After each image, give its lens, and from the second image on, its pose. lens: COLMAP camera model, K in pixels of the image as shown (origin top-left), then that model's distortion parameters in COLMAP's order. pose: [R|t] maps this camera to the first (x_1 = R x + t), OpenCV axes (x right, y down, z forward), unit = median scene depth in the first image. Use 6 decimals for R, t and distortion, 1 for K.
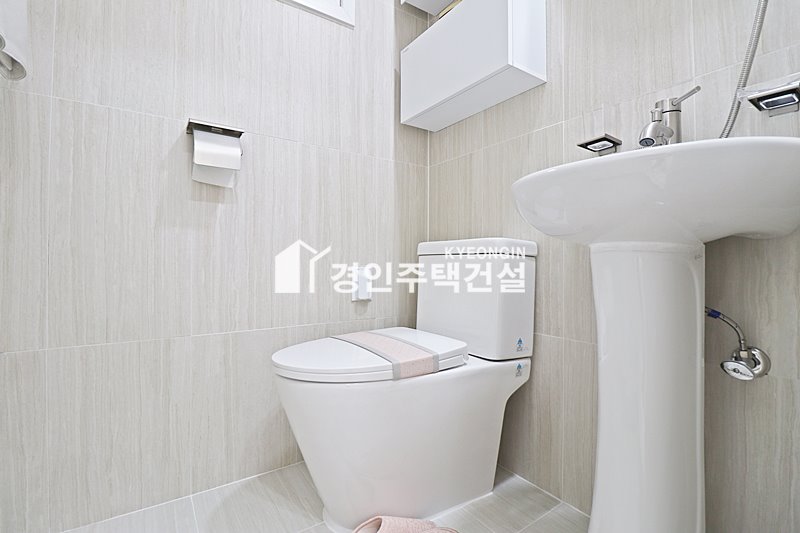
lens RADIAL K [[369.9, 0, 396.7], [0, 369.9, 262.9], [0, 0, 1]] dist [-0.008358, -0.007579]
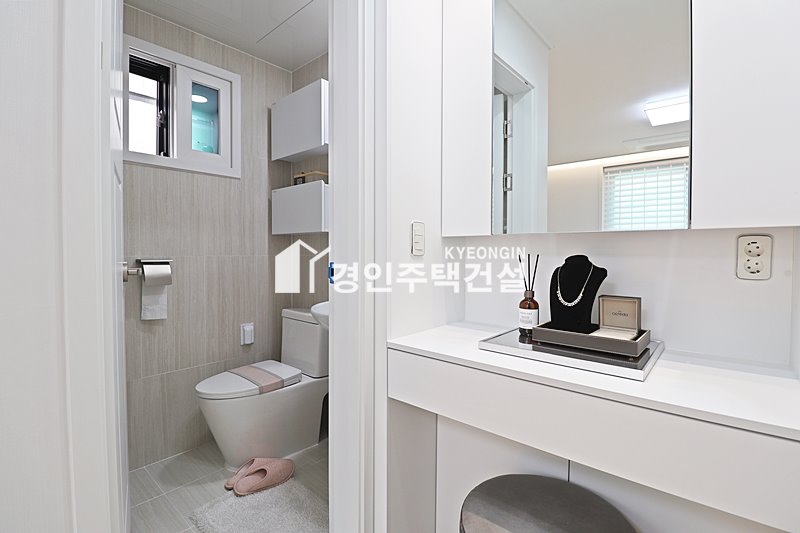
lens RADIAL K [[369.9, 0, 400.9], [0, 369.9, 260.9], [0, 0, 1]] dist [-0.008358, -0.007579]
pose [[0.965668, -0.006282, 0.259703, 0.171013], [-0.001140, 0.999595, 0.028420, -0.379929], [-0.259776, -0.027740, 0.965270, -0.920187]]
